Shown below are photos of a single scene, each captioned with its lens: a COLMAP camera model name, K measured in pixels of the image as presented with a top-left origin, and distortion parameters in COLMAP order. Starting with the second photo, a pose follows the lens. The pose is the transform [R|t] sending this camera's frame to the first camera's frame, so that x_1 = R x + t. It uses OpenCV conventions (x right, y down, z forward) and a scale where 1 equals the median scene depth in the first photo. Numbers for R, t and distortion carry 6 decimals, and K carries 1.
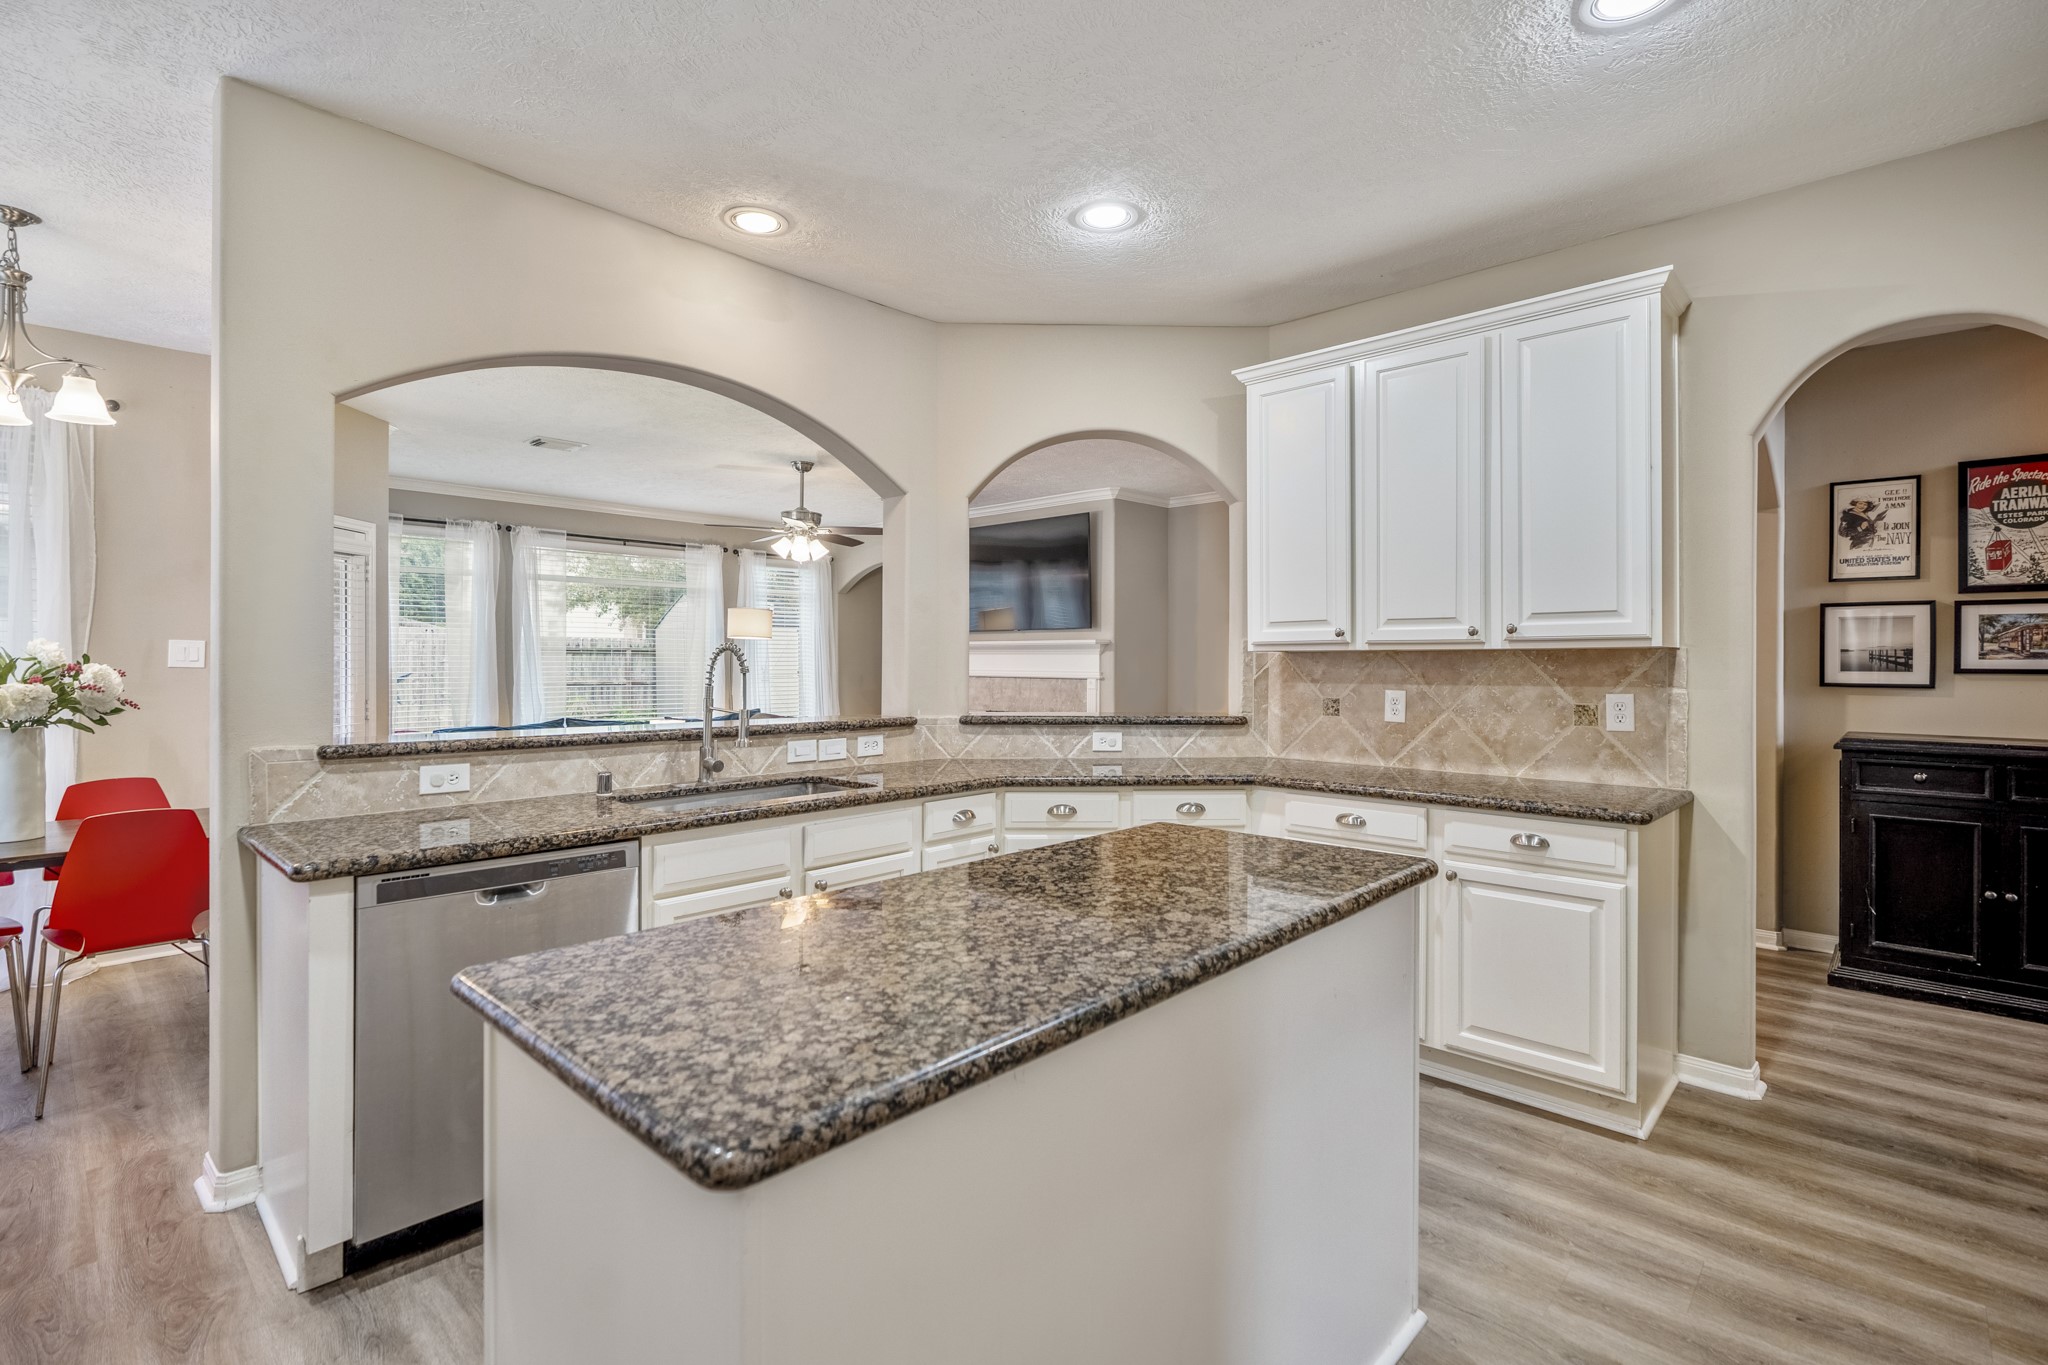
lens RADIAL K [[963.5, 0, 996.0], [0, 963.5, 669.6], [0, 0, 1]] dist [-0.010027, 0.004362]
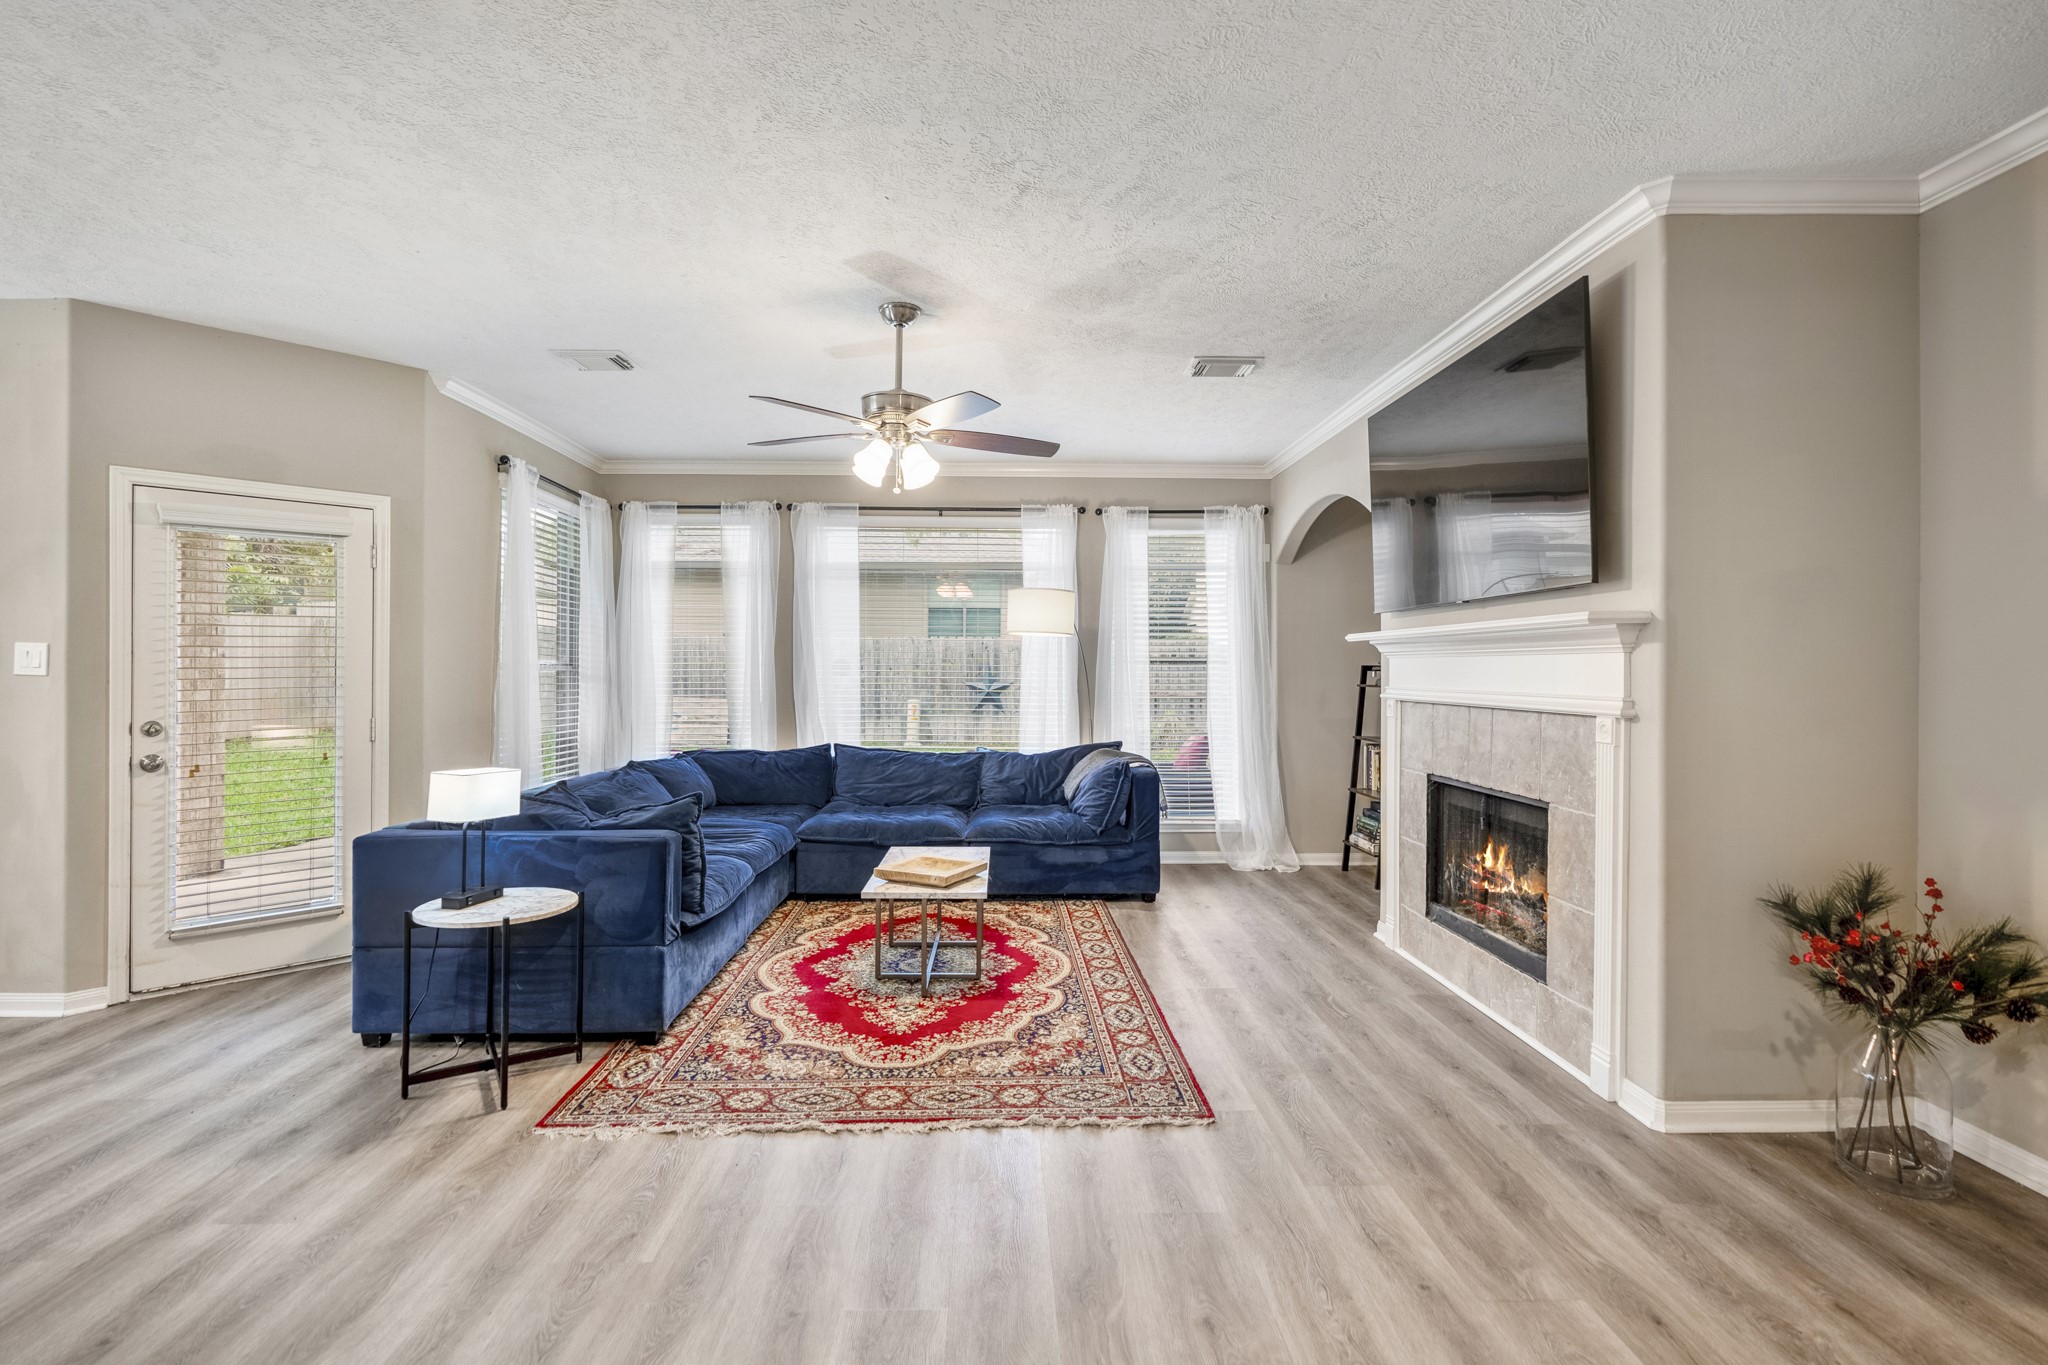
lens RADIAL K [[963.5, 0, 1002.8], [0, 963.5, 670.8], [0, 0, 1]] dist [-0.010027, 0.004362]
pose [[0.714102, 0.000086, -0.700042, 0.196960], [-0.007593, 0.999942, -0.007622, -0.003741], [0.700001, 0.010758, 0.714061, 0.569318]]
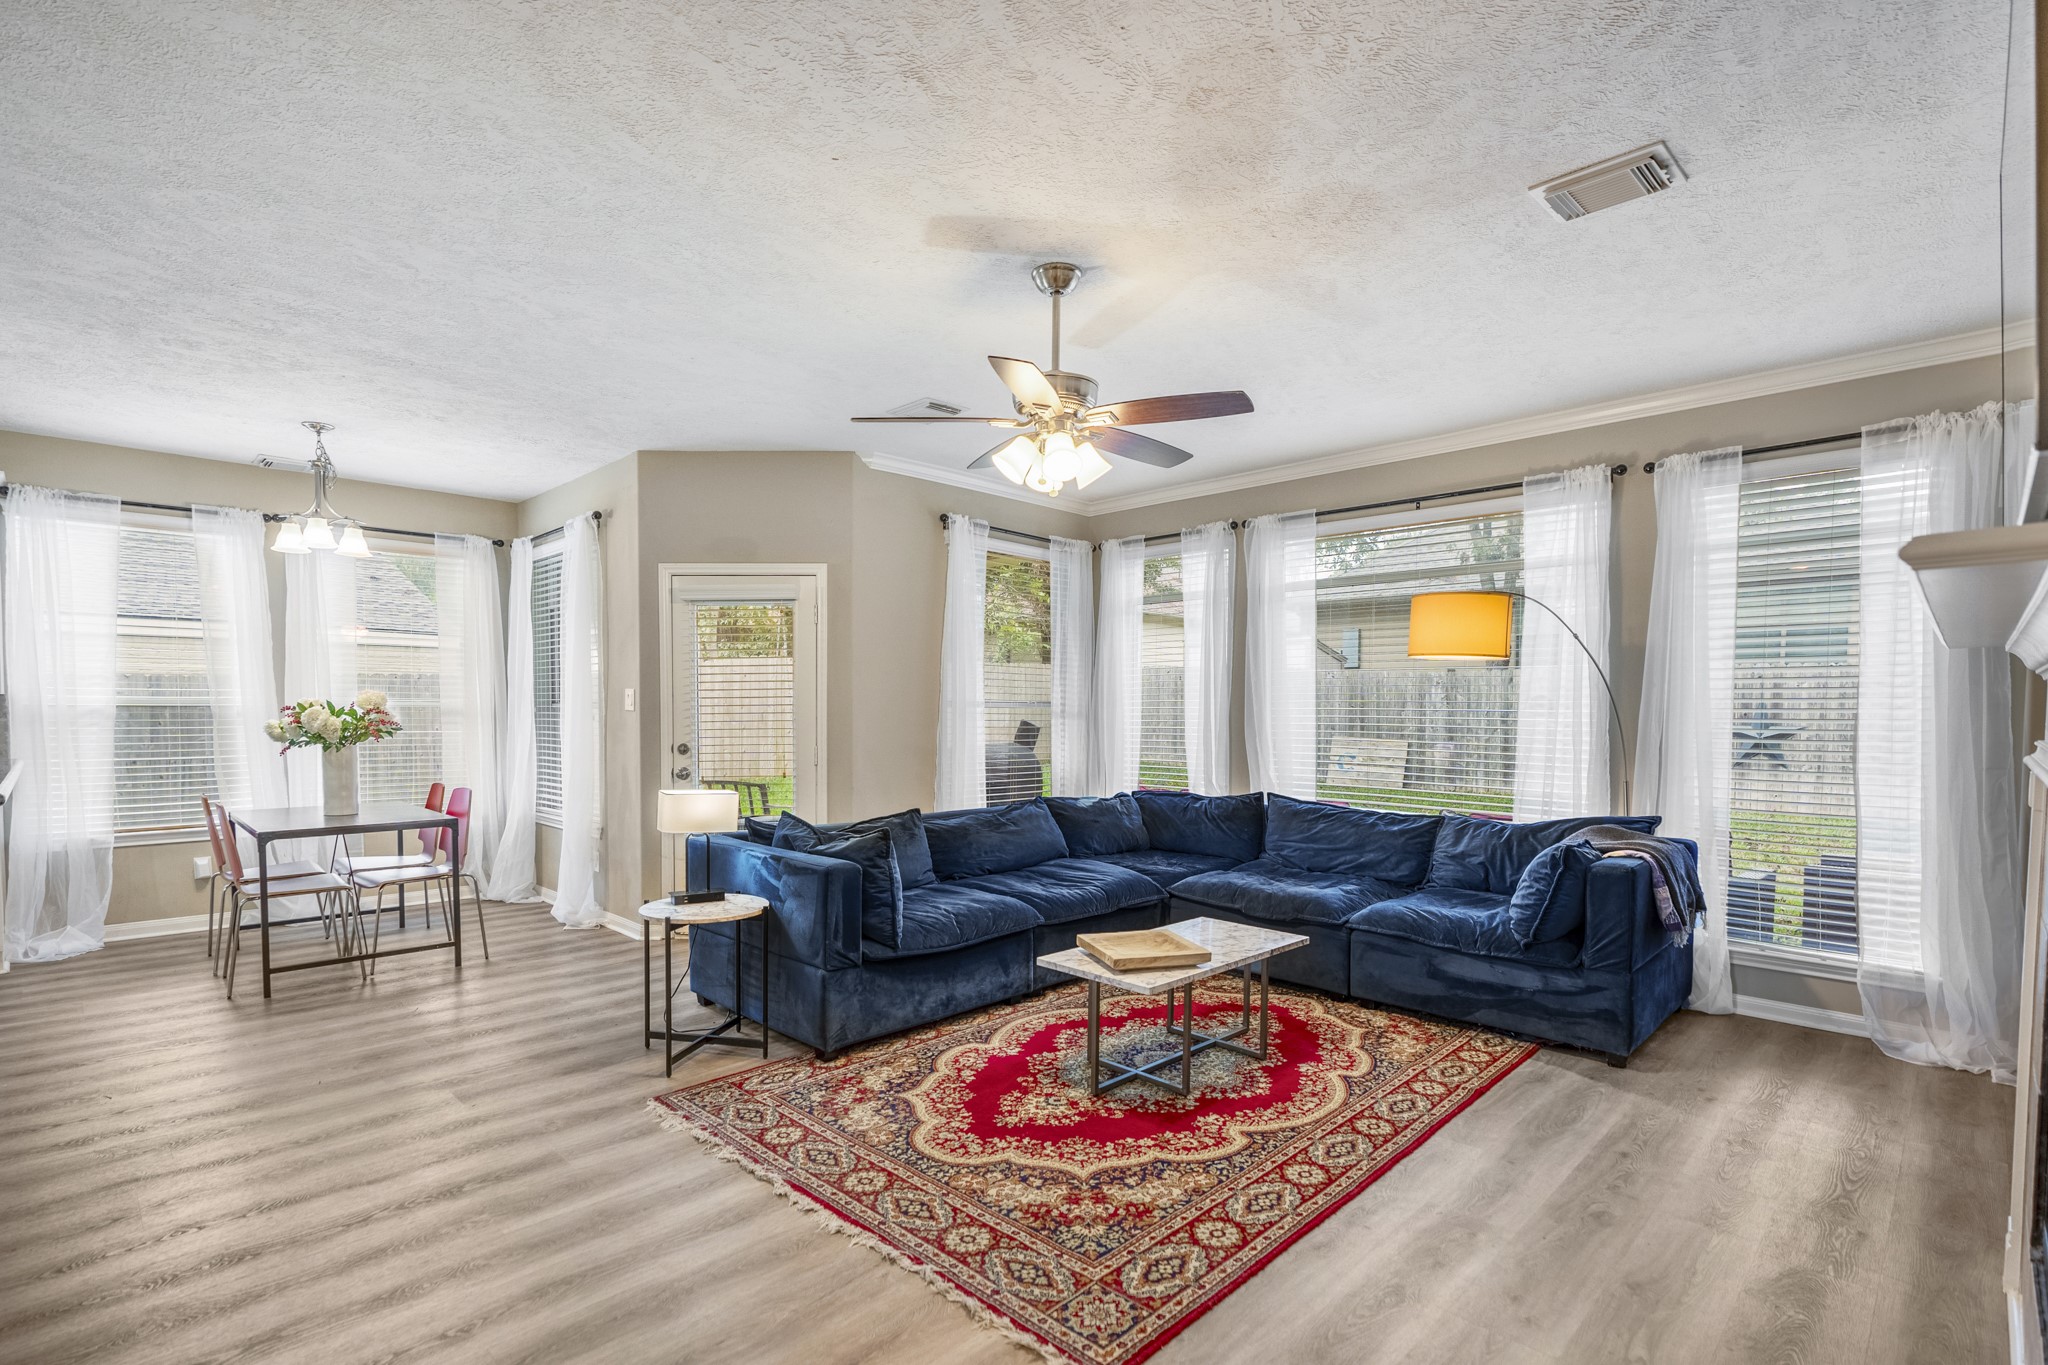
lens RADIAL K [[963.5, 0, 998.2], [0, 963.5, 748.4], [0, 0, 1]] dist [-0.010027, 0.004362]
pose [[-0.013871, 0.040369, -0.999089, 0.232360], [-0.012215, 0.999103, 0.040539, -0.005889], [0.999829, 0.012766, -0.013365, 0.860131]]
